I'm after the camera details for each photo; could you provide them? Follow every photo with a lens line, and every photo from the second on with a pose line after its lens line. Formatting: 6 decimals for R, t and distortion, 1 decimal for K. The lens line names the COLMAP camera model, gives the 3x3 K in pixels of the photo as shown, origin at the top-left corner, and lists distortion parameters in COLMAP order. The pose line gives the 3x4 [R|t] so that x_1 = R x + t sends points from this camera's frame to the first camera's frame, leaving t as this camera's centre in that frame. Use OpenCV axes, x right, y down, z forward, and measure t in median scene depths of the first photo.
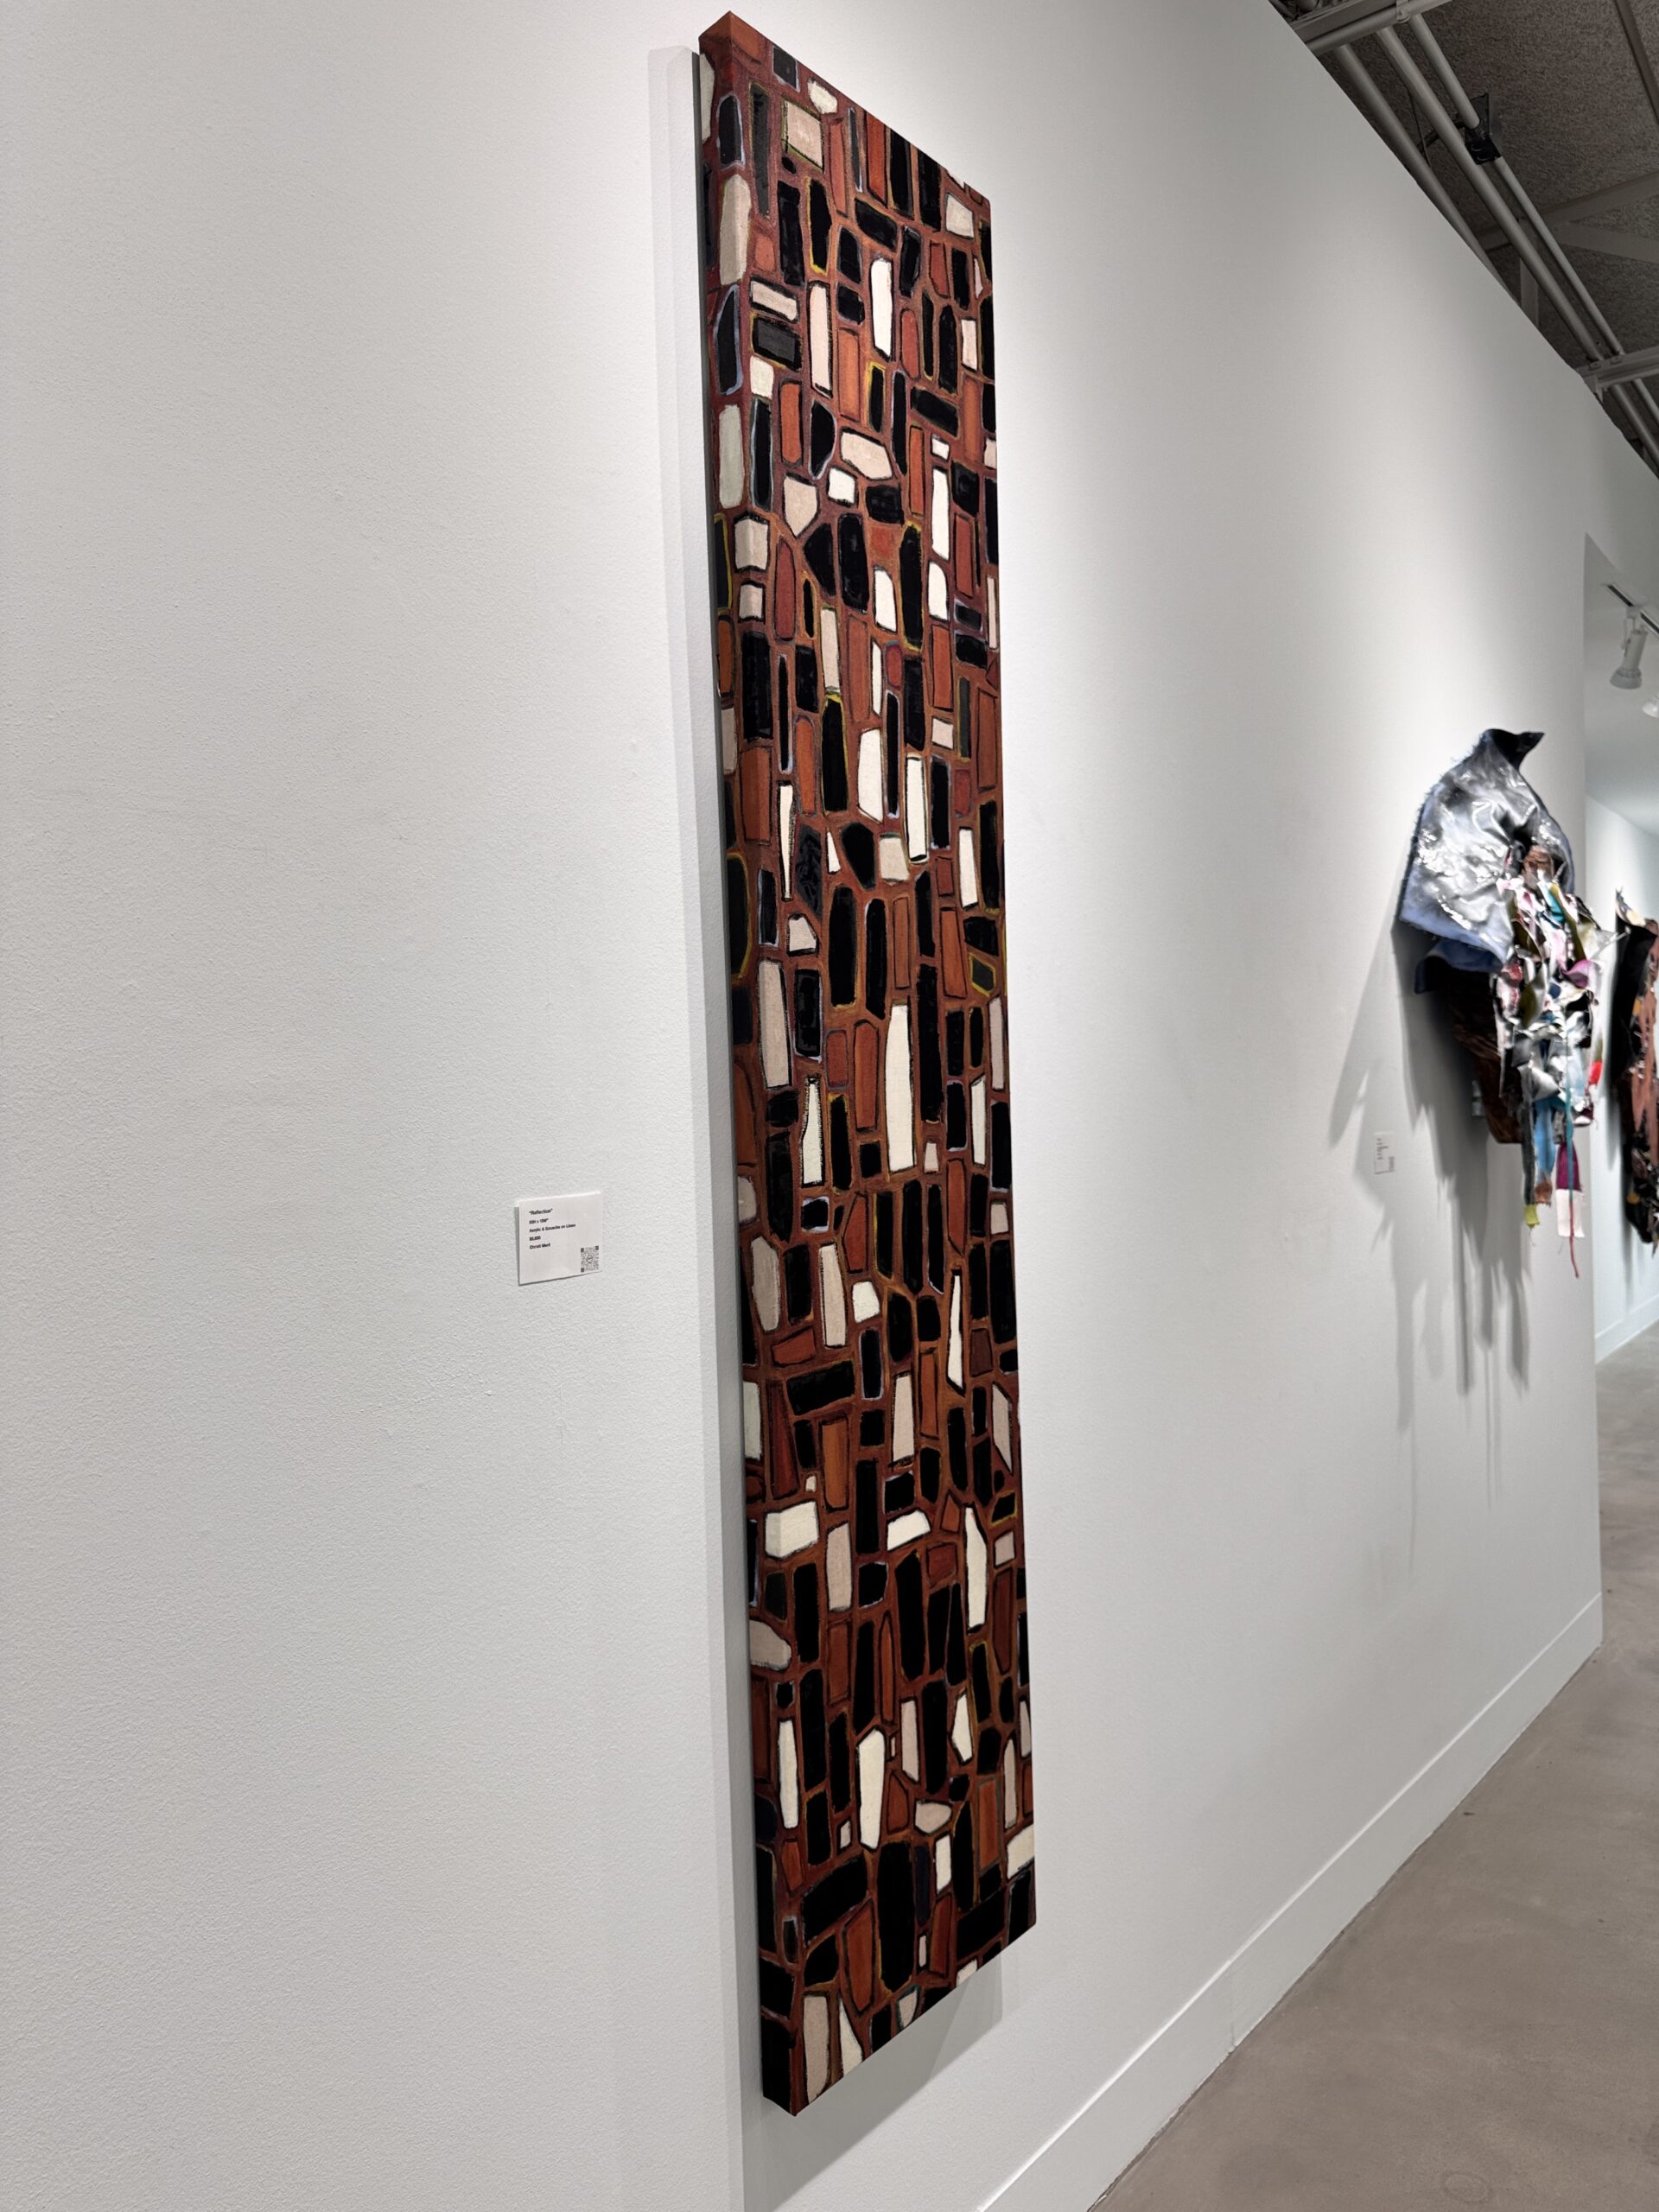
lens RADIAL K [[1564.0, 0, 849.5], [0, 1564.0, 1115.2], [0, 0, 1]] dist [0.046220, -0.090843]
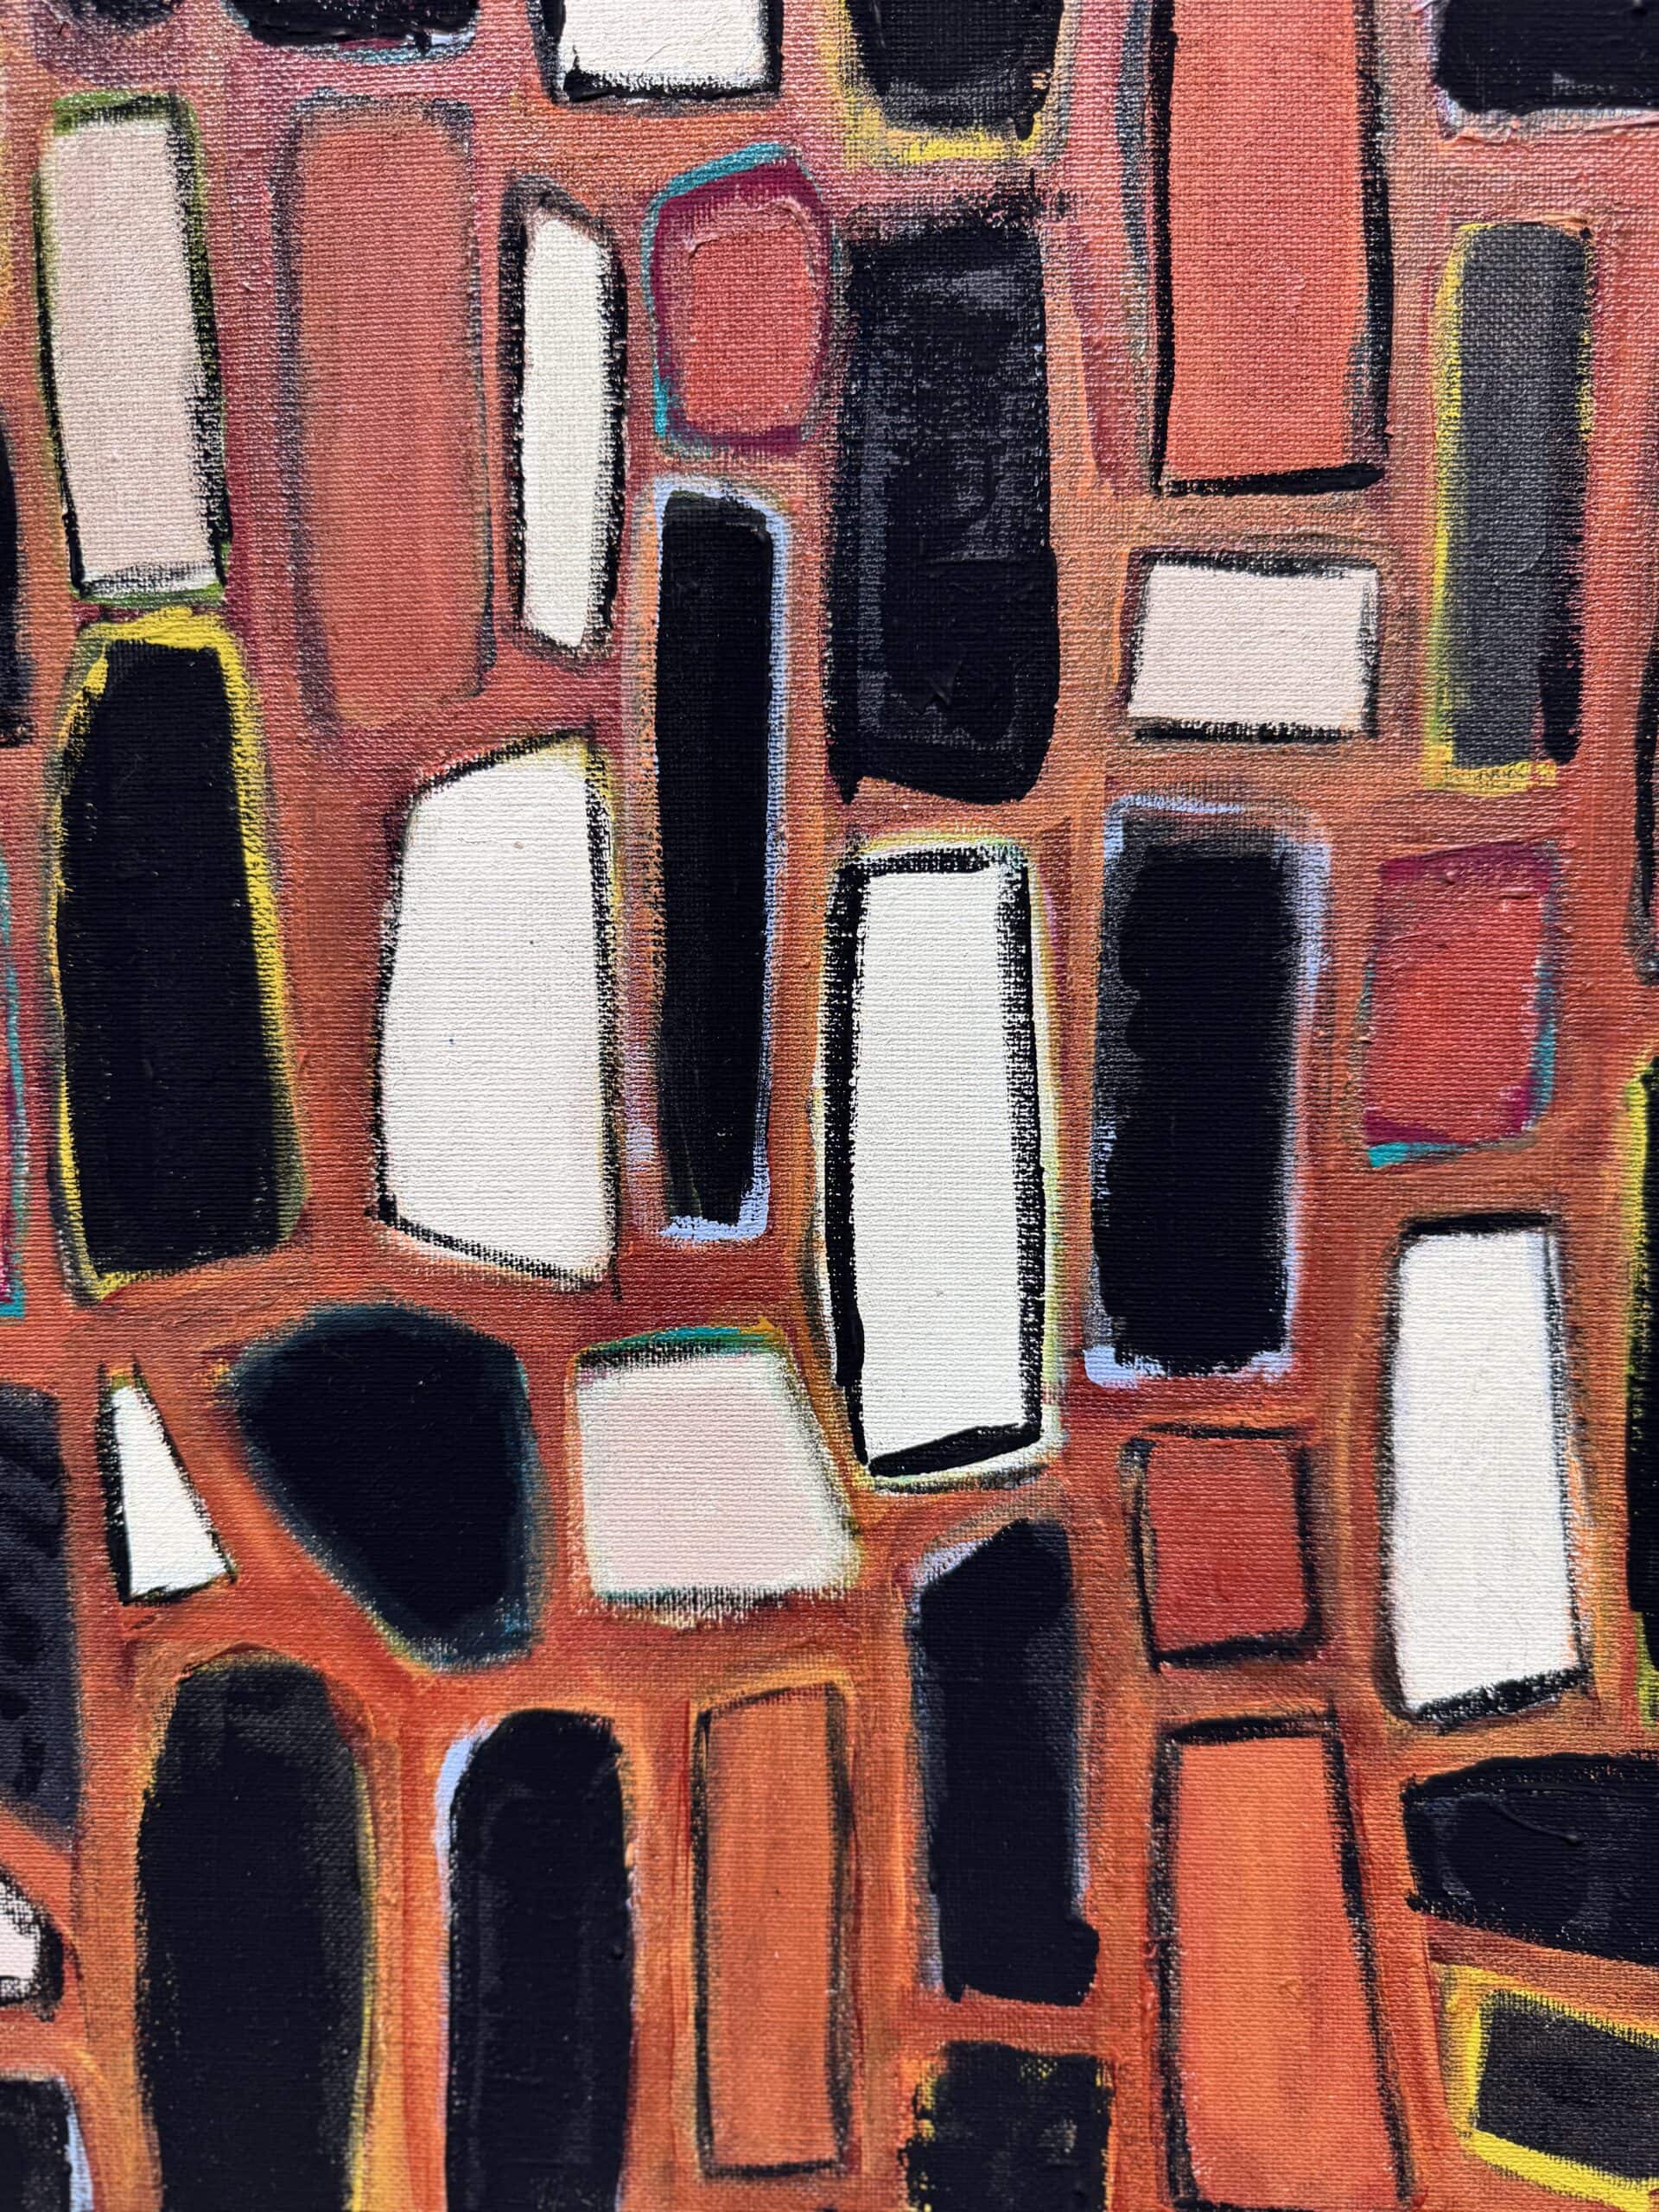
lens RADIAL K [[1564.0, 0, 823.0], [0, 1564.0, 1046.6], [0, 0, 1]] dist [0.046220, -0.090843]
pose [[0.596945, 0.096388, -0.796471, 0.168122], [-0.023166, 0.994414, 0.102980, -0.228909], [0.801948, -0.043023, 0.595843, 0.910713]]
